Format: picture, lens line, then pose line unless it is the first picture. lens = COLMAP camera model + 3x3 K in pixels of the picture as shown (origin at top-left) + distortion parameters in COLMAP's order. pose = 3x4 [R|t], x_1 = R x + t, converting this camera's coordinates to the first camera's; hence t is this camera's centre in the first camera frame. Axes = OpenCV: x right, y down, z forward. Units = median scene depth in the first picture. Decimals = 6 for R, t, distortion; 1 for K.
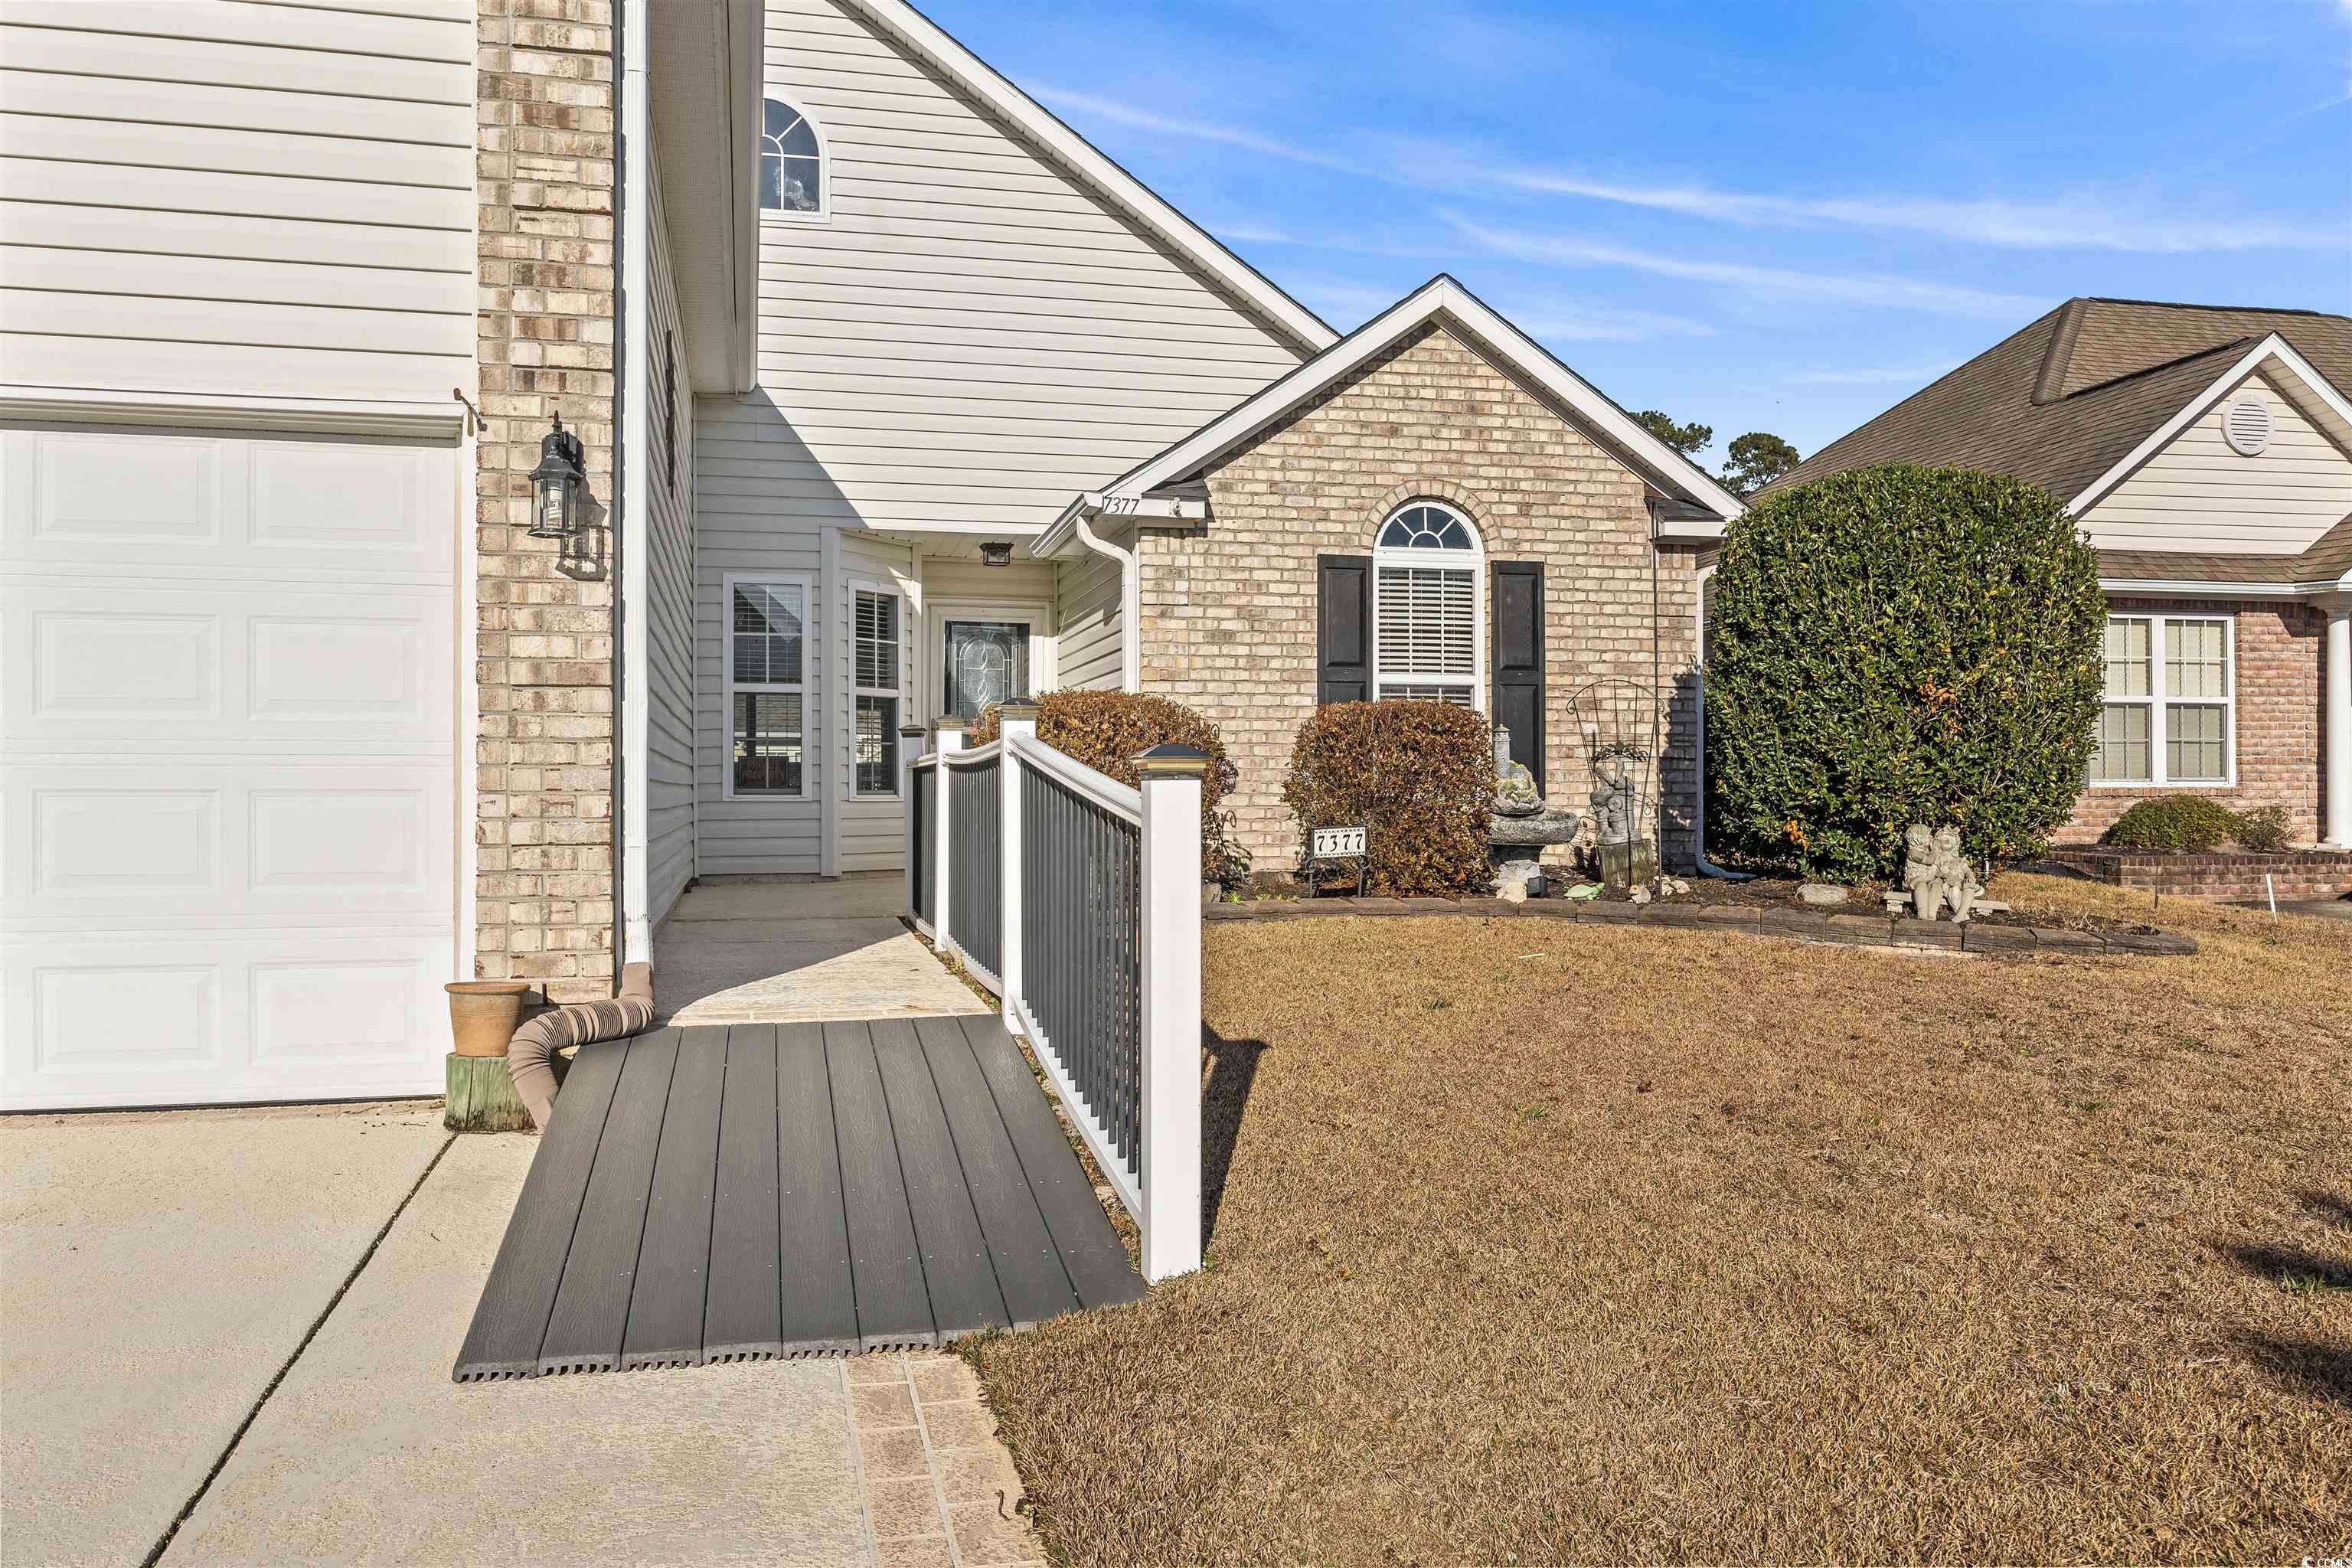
lens RADIAL K [[1810.3, 0, 1176.0], [0, 1810.3, 784.0], [0, 0, 1]] dist [-0.002447, -0.001290]
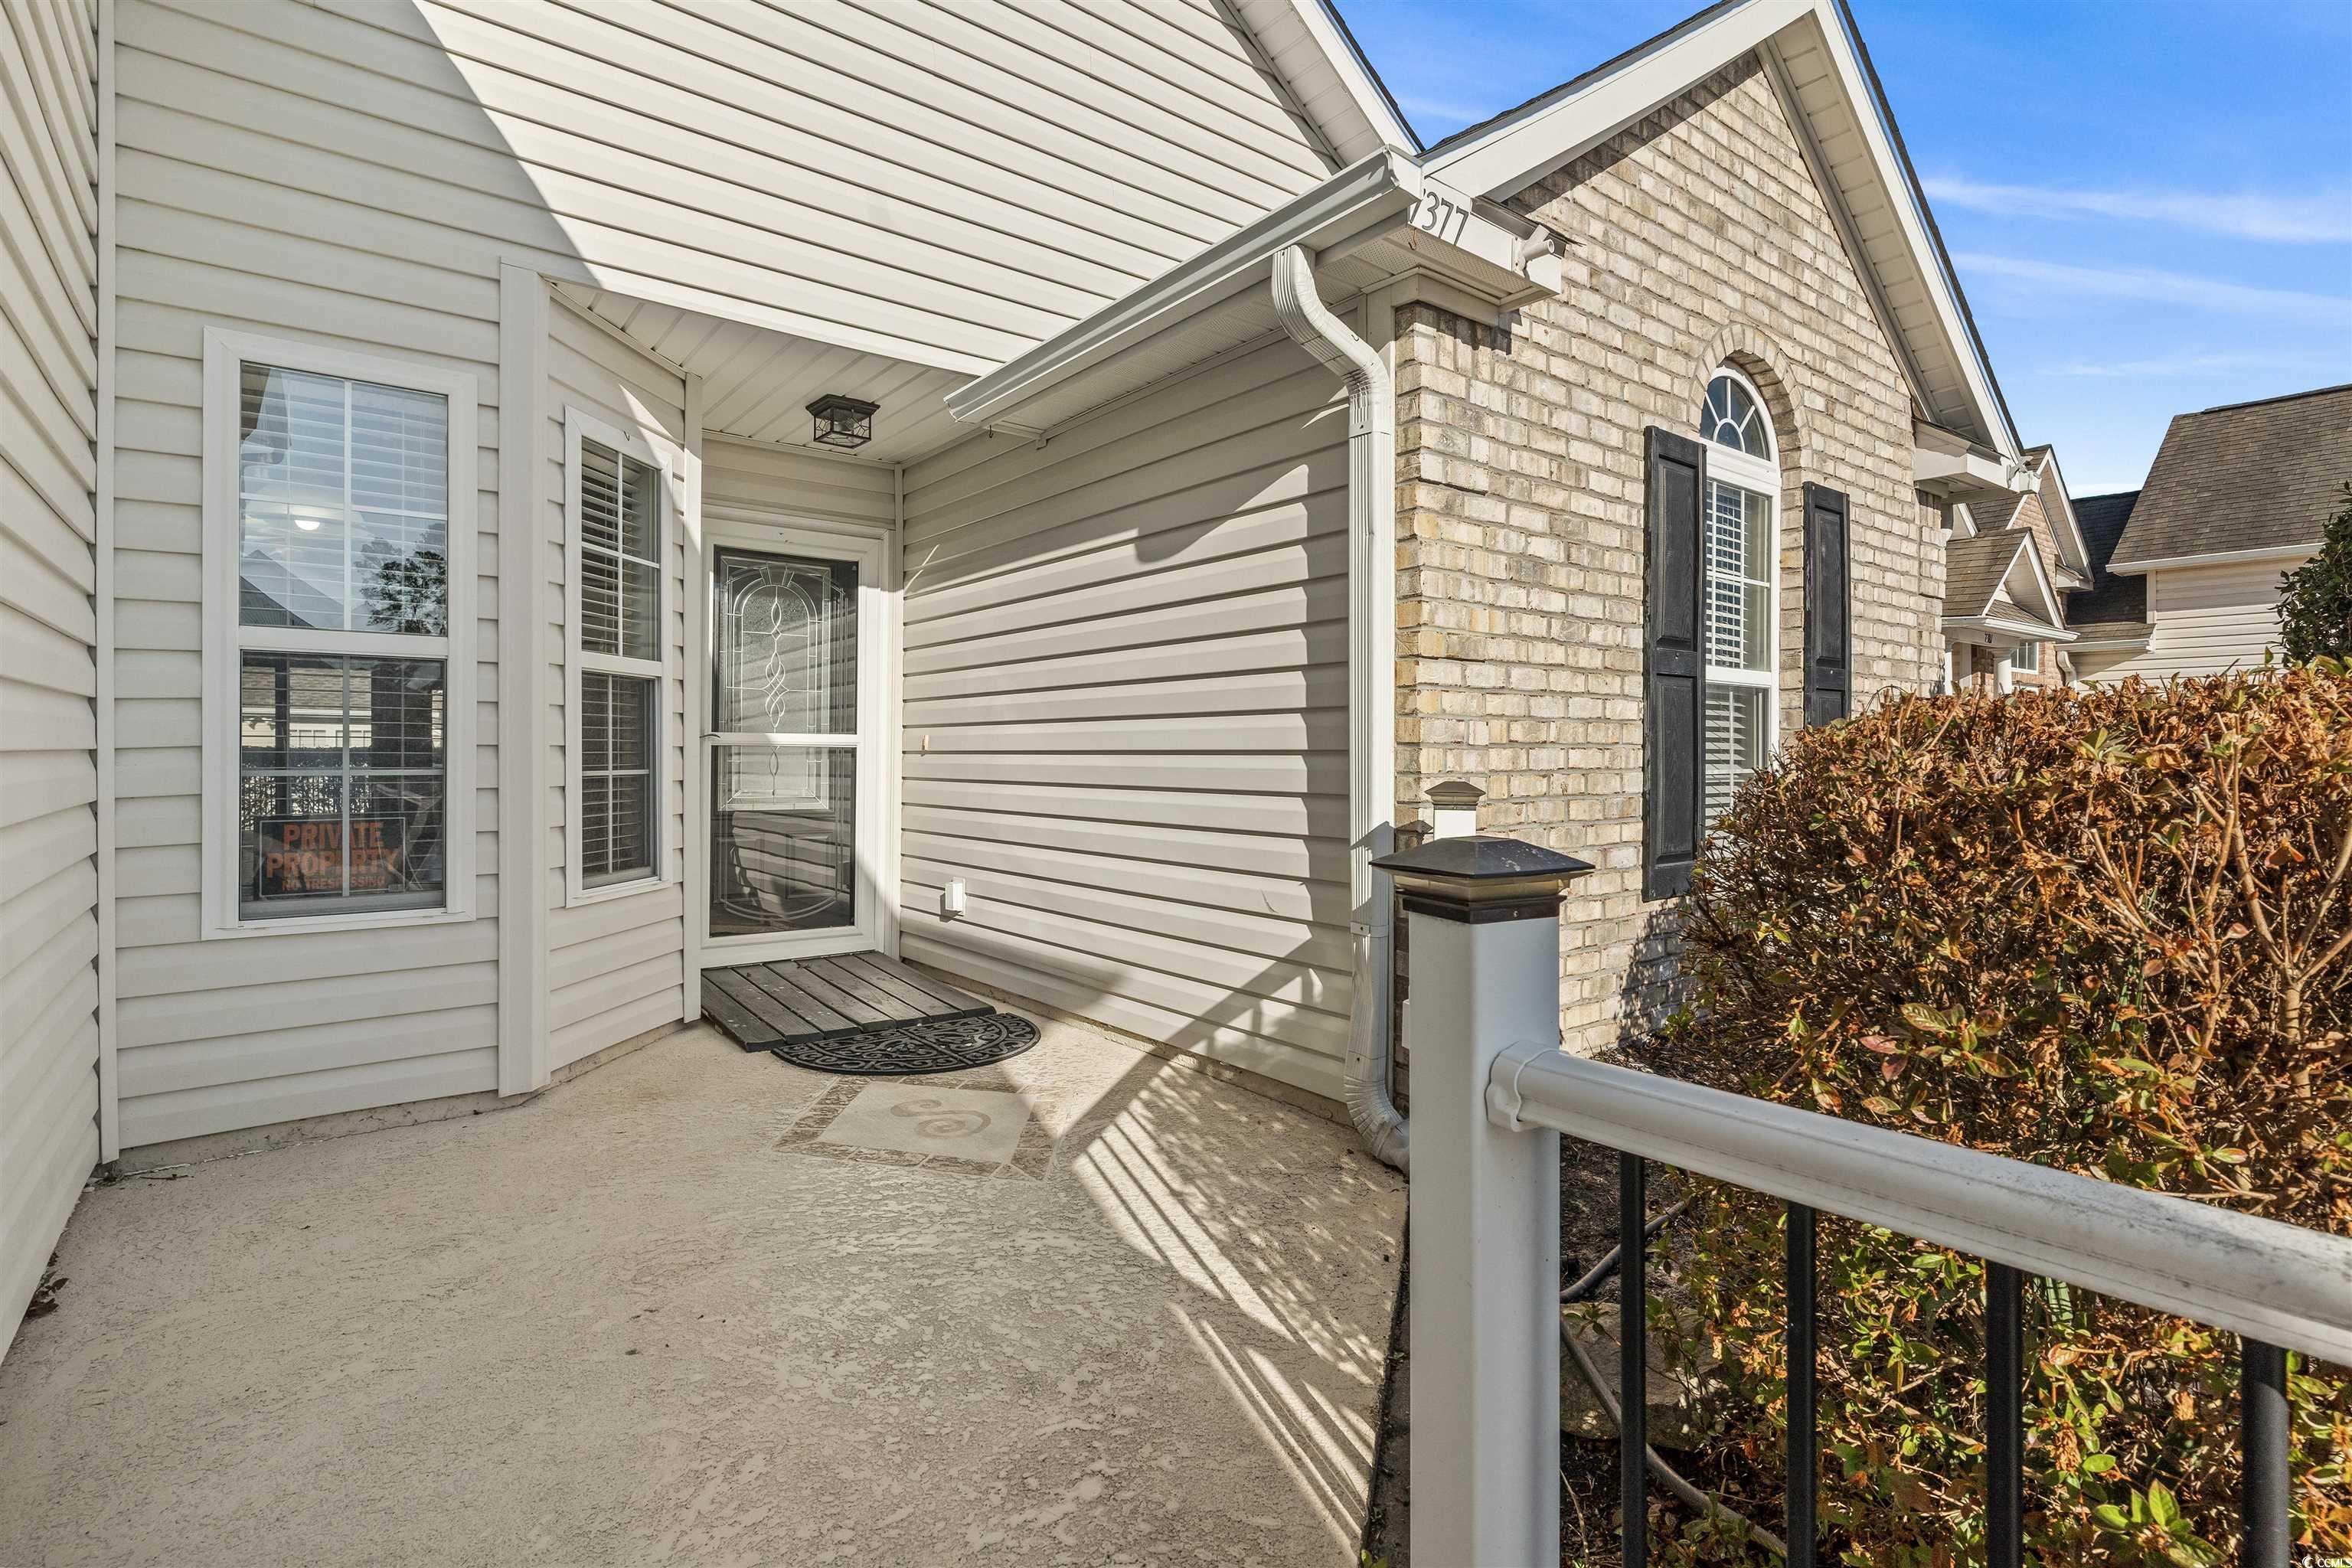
lens RADIAL K [[1135.5, 0, 1163.6], [0, 1135.5, 749.0], [0, 0, 1]] dist [0.001597, 0.000416]
pose [[0.909403, 0.004596, 0.415892, -0.181109], [-0.006939, 0.999967, 0.004120, -0.035096], [-0.415859, -0.006633, 0.909405, 0.760139]]
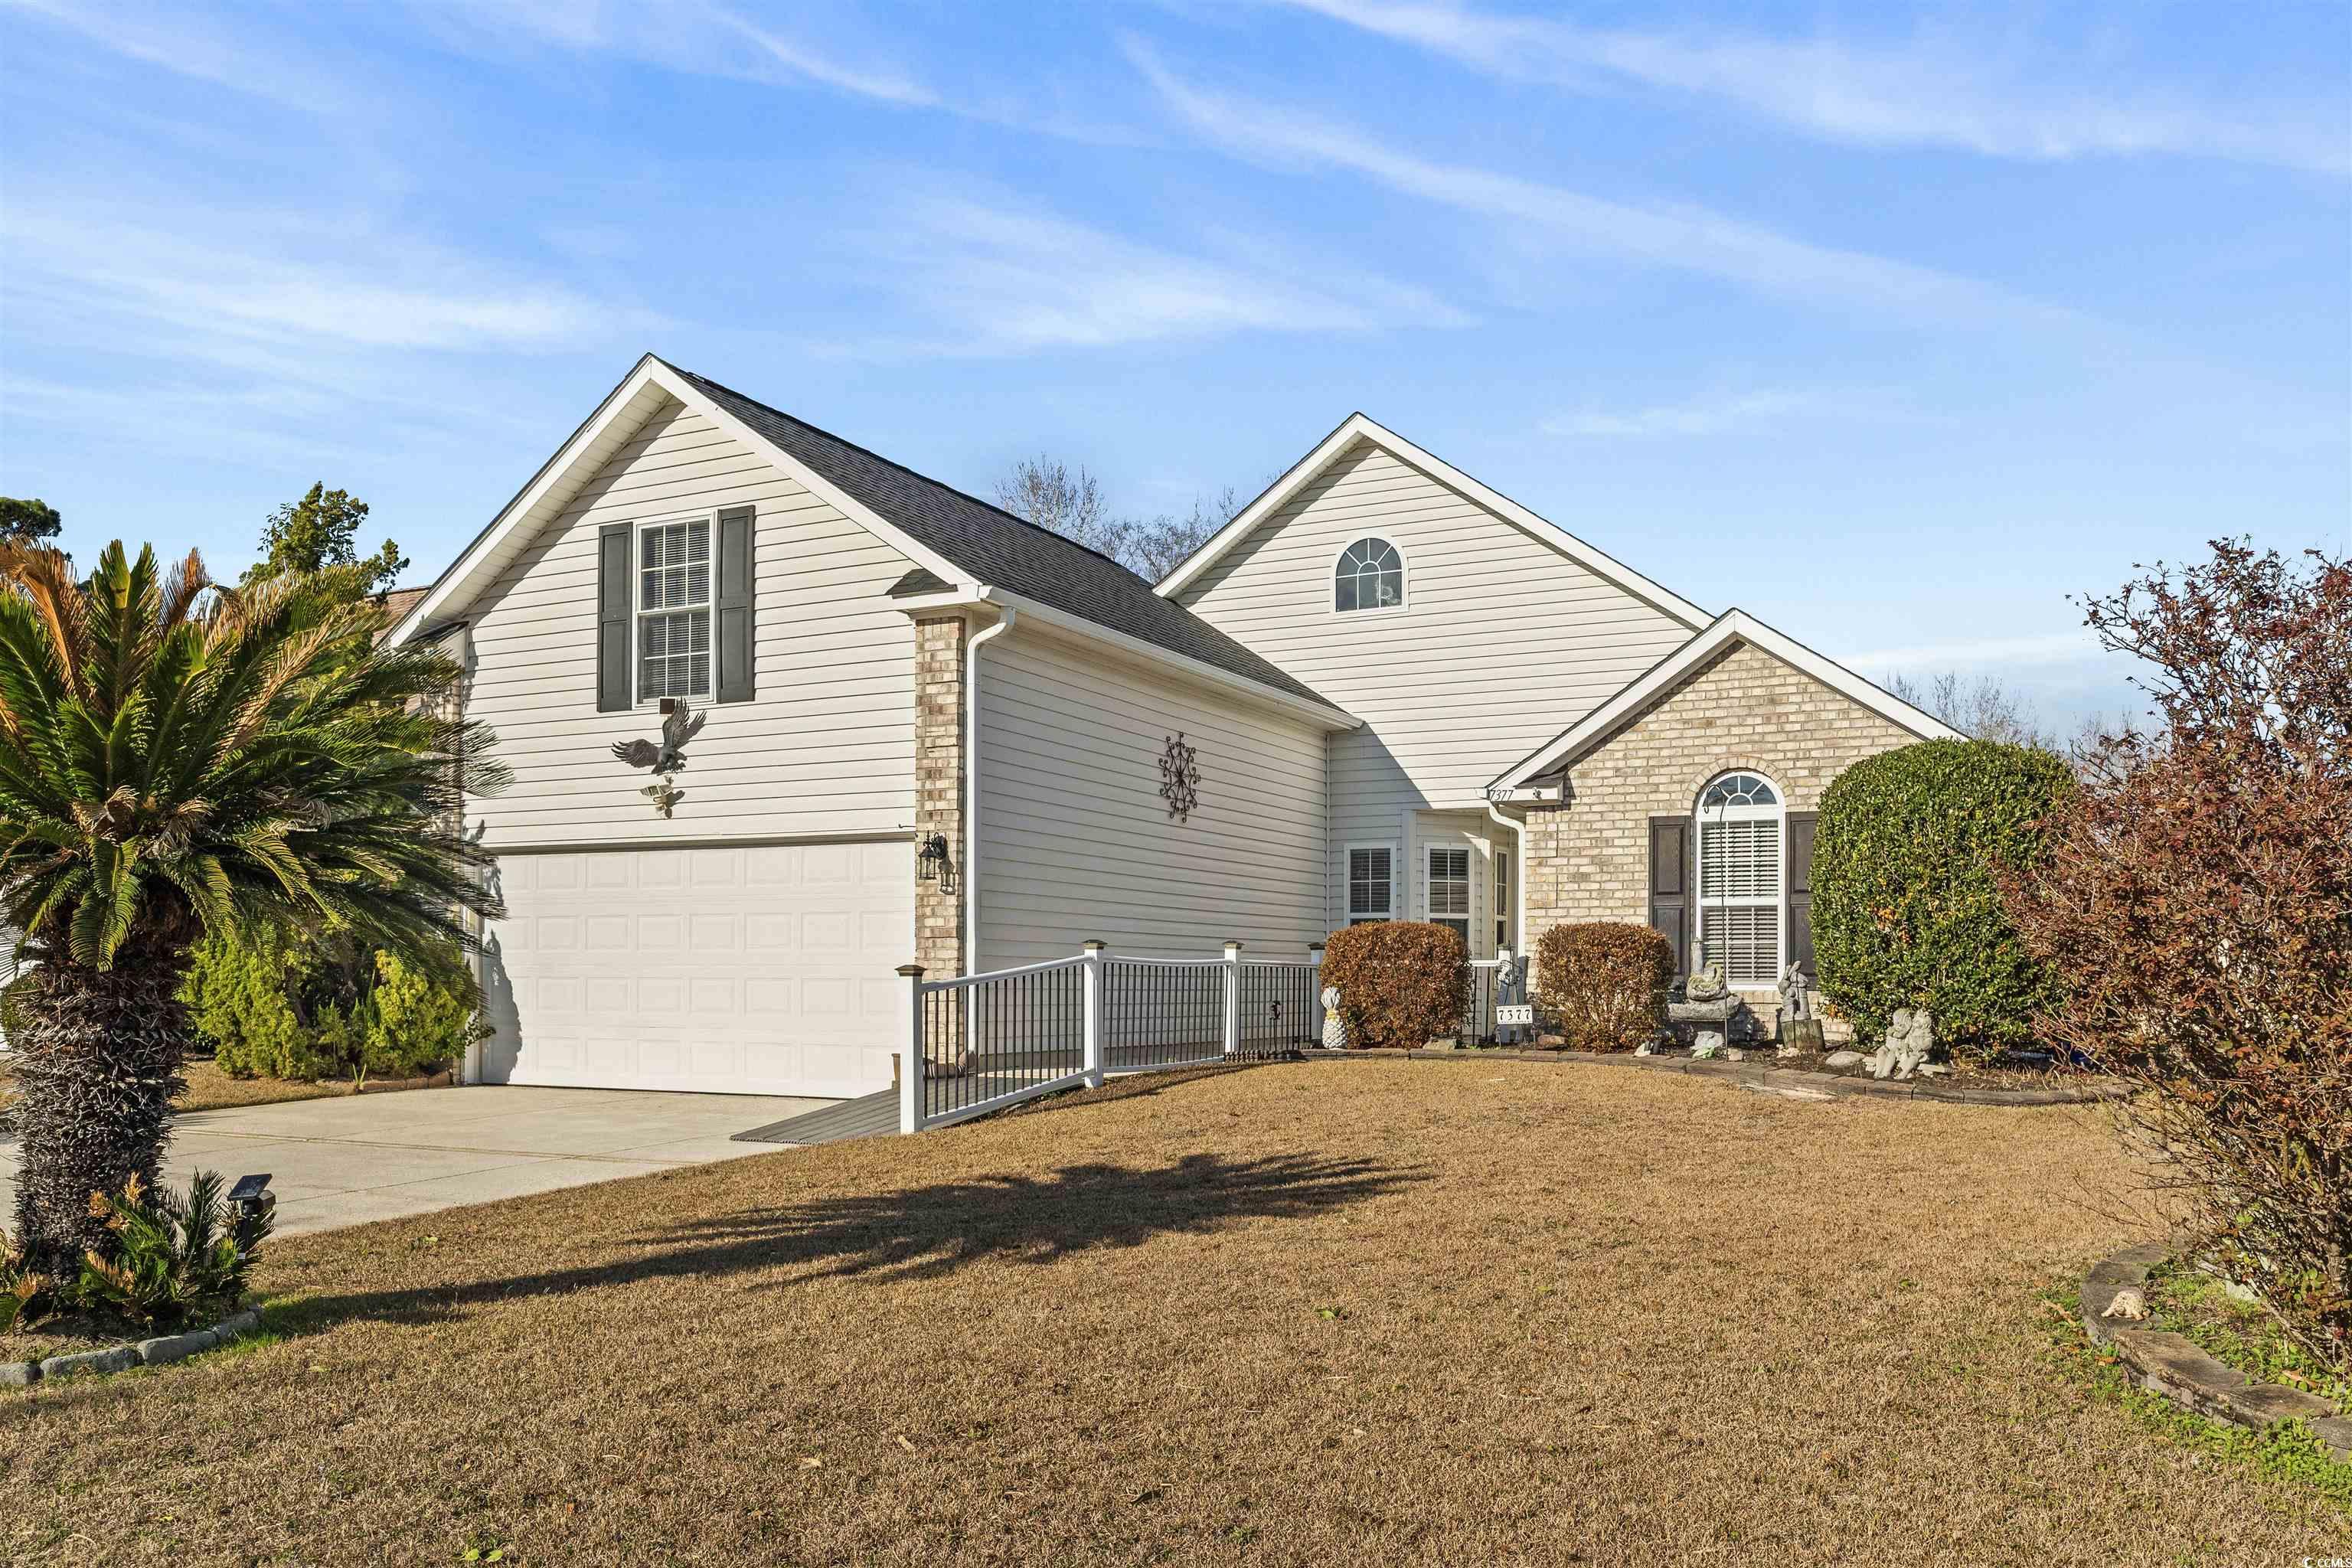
lens RADIAL K [[1807.3, 0, 1176.7], [0, 1807.3, 983.2], [0, 0, 1]] dist [0.000286, -0.000150]
pose [[0.761259, 0.005191, -0.648428, 0.715831], [-0.002432, 0.999984, 0.005151, -0.002330], [0.648444, -0.002344, 0.761259, -0.322115]]
